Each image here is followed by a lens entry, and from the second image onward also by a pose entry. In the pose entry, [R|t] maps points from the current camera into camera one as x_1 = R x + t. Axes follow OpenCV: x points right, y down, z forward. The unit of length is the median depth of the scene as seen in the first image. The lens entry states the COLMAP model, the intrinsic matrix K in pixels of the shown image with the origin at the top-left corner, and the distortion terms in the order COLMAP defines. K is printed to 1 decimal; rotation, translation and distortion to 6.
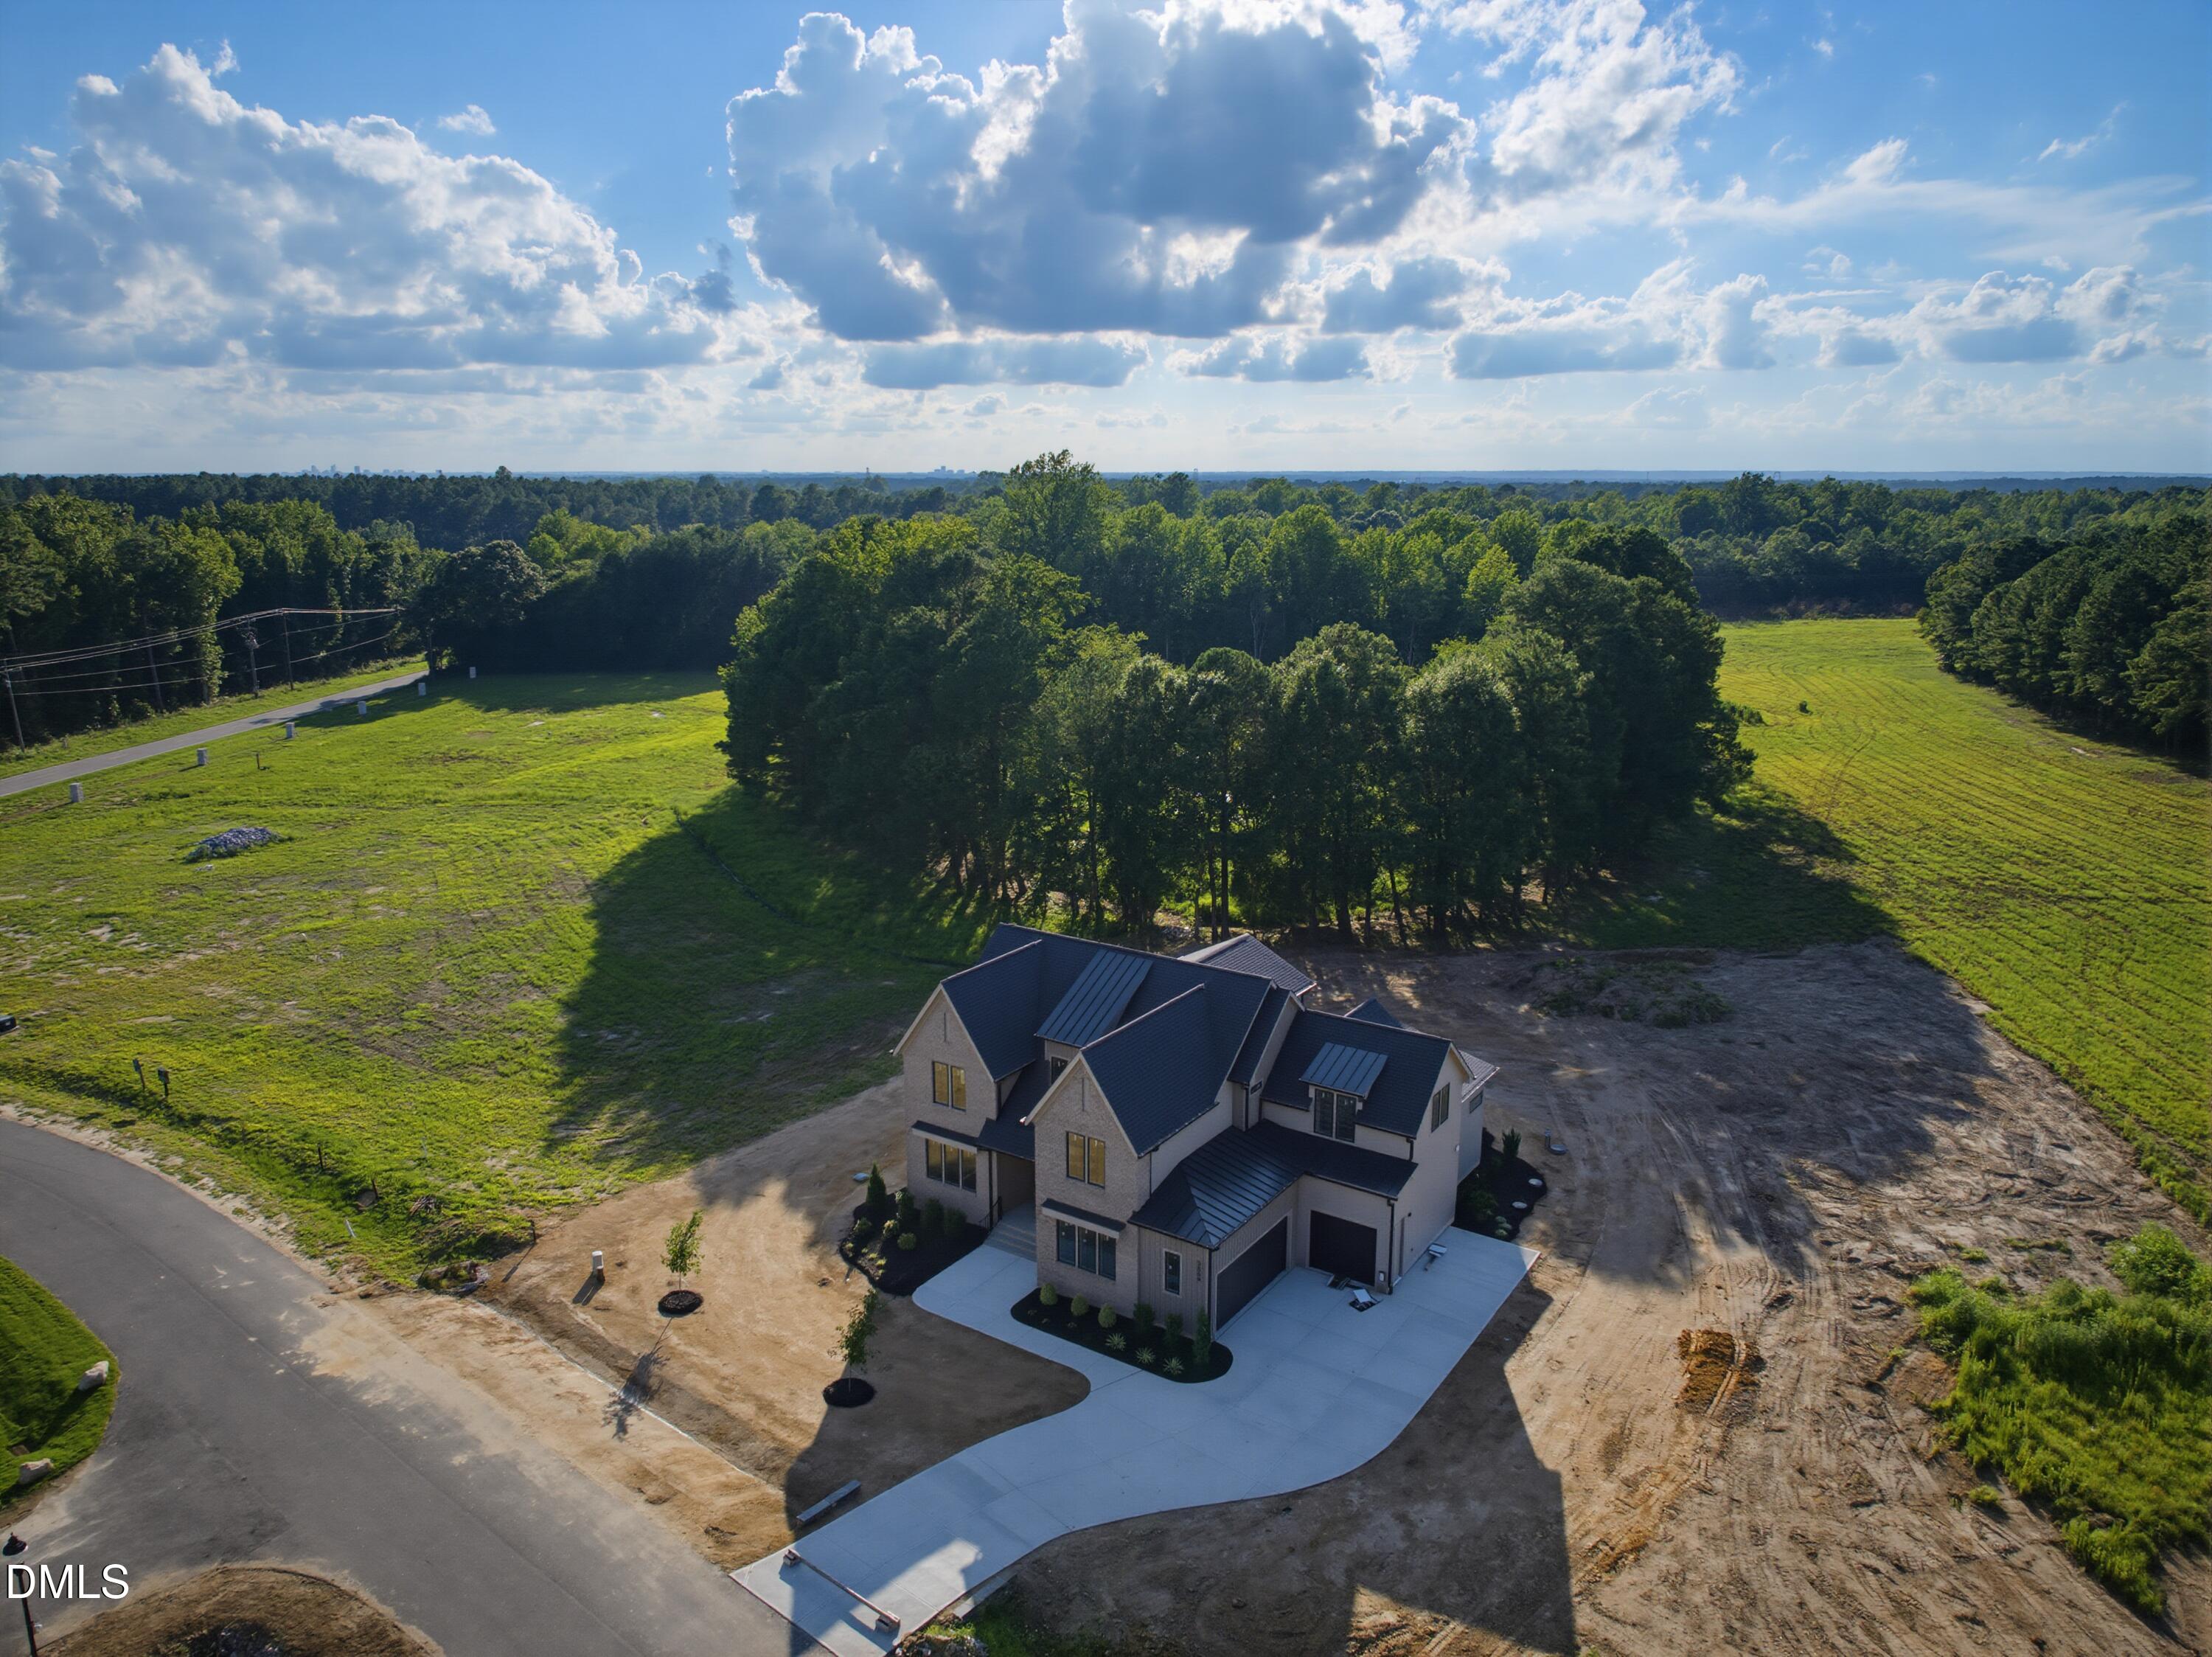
lens RADIAL K [[1507.5, 0, 1106.0], [0, 1507.5, 828.5], [0, 0, 1]] dist [0.000319, -0.001709]
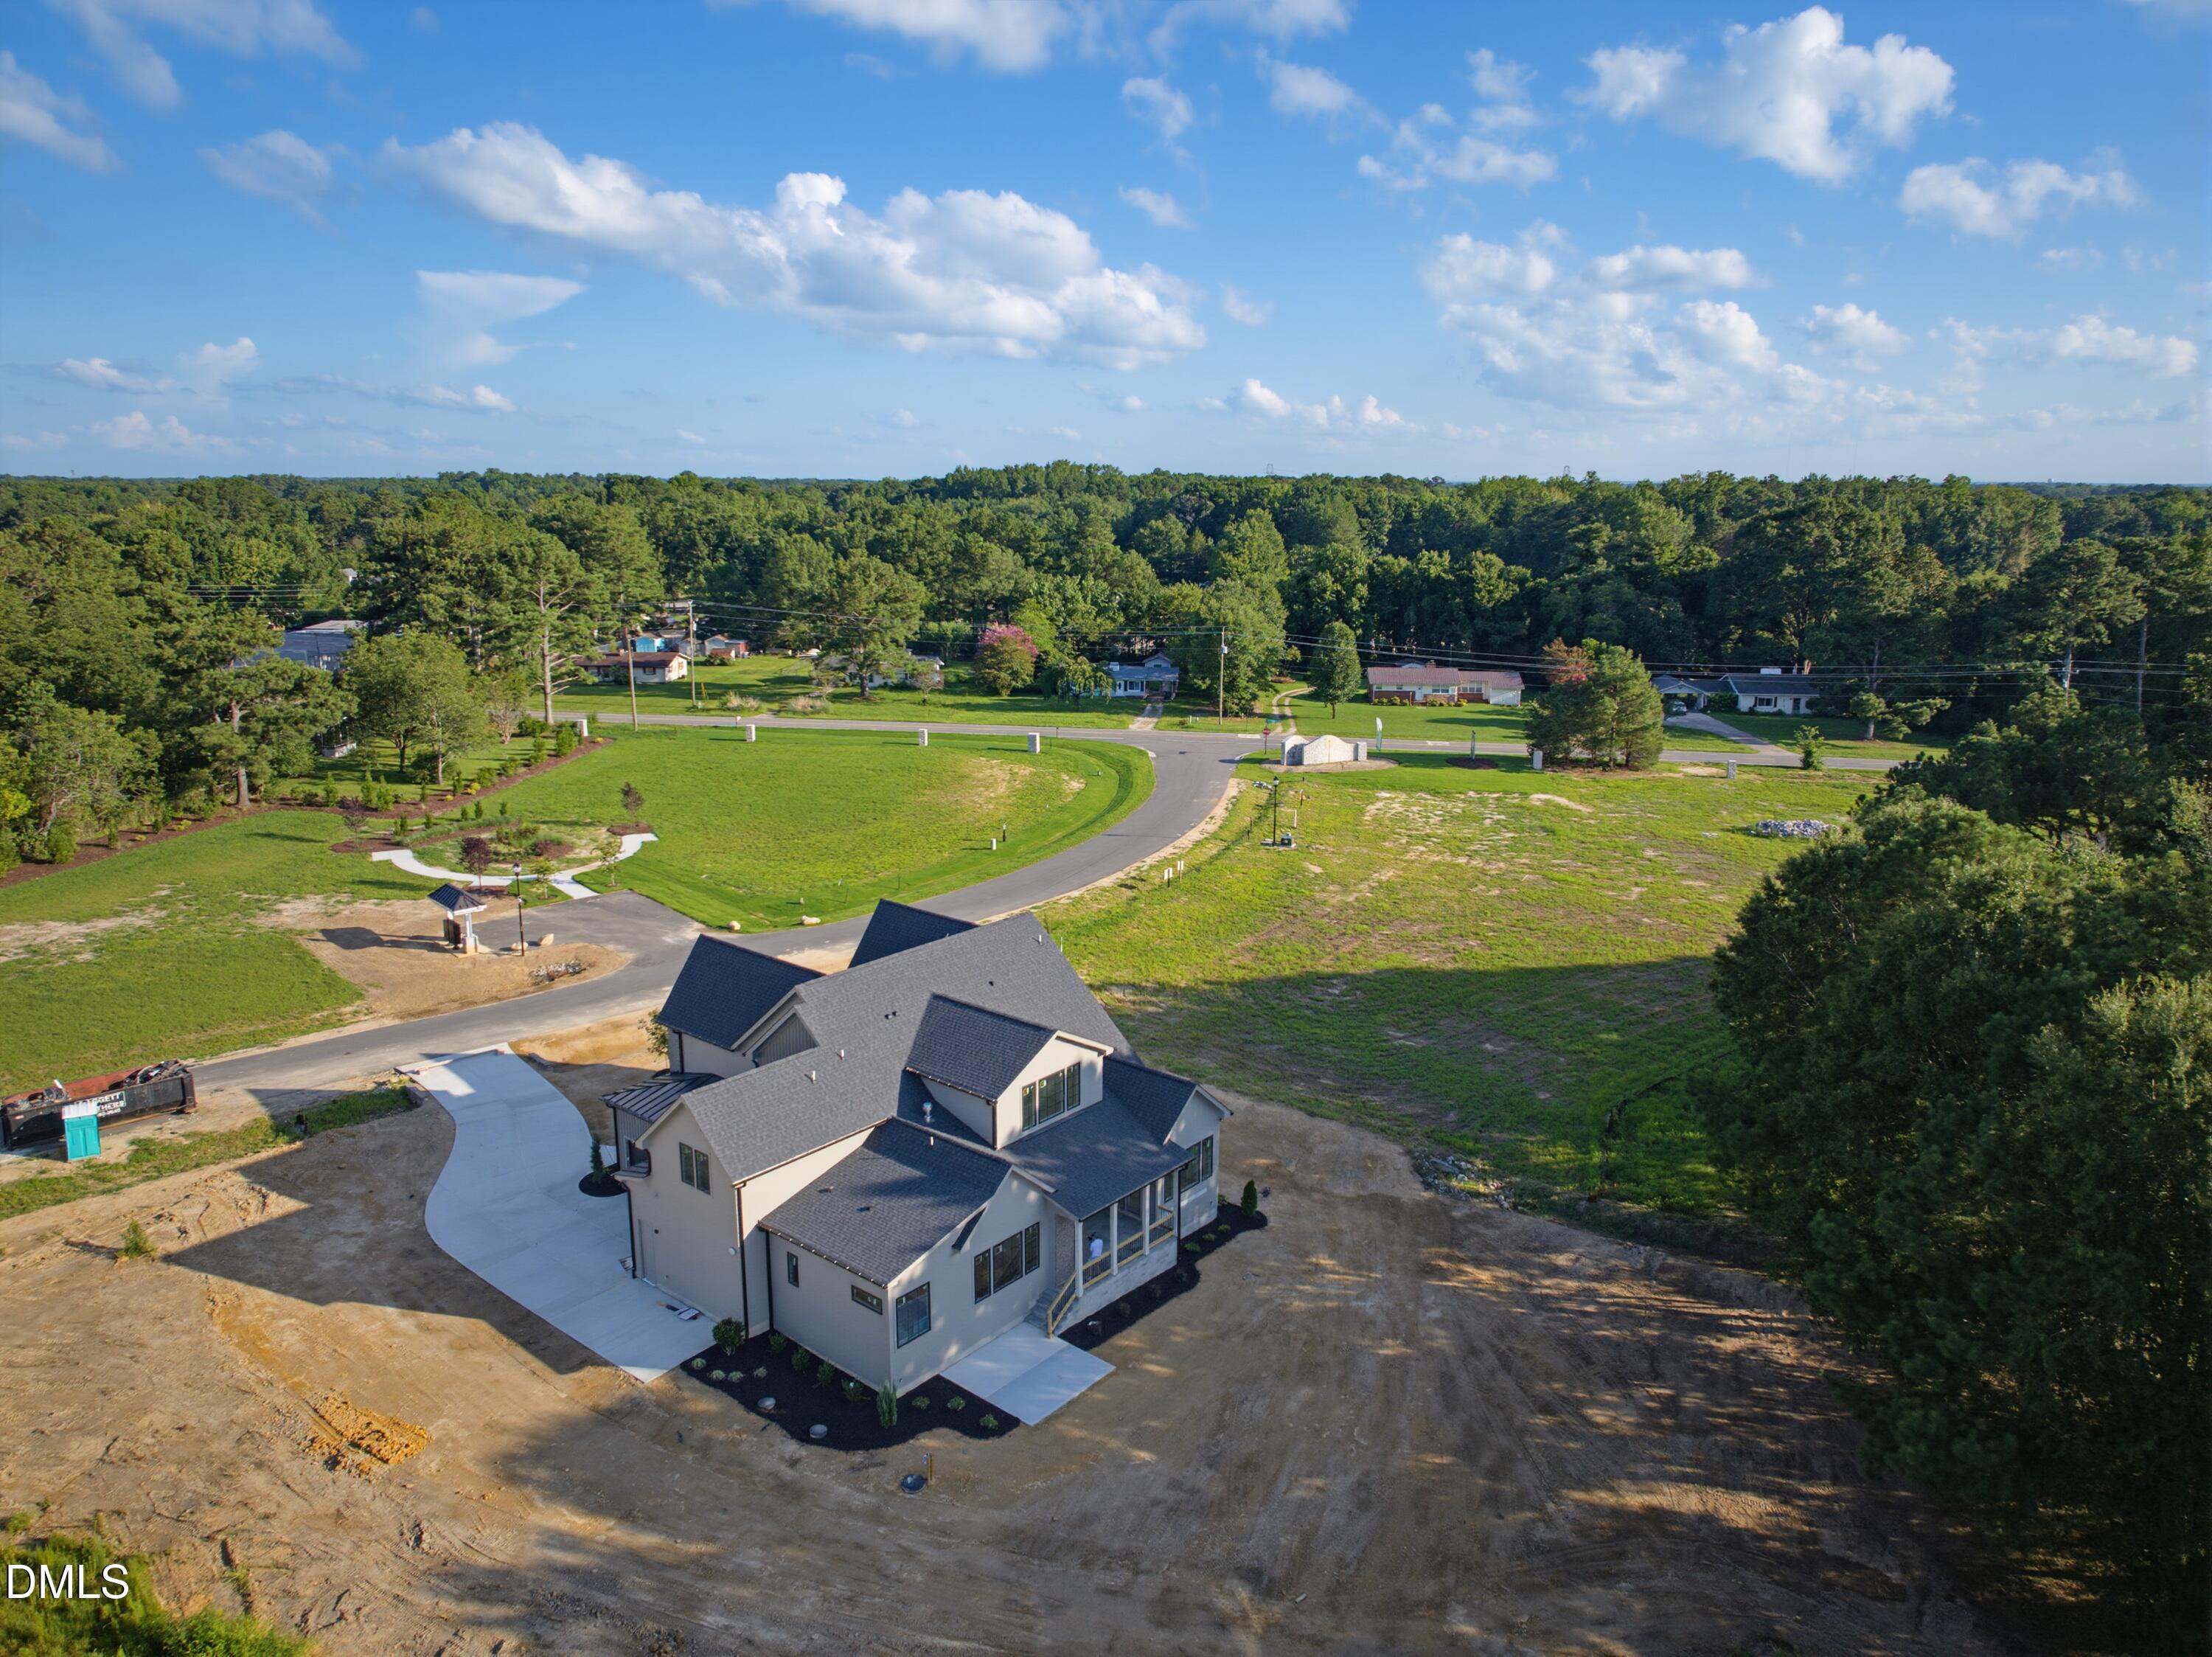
lens RADIAL K [[1512.9, 0, 1106.0], [0, 1512.9, 828.5], [0, 0, 1]] dist [0.000471, -0.003101]
pose [[-0.104555, 0.226054, -0.968487, 1.016887], [-0.234089, 0.940870, 0.244879, -0.284336], [0.966577, 0.252316, -0.045456, 1.209028]]
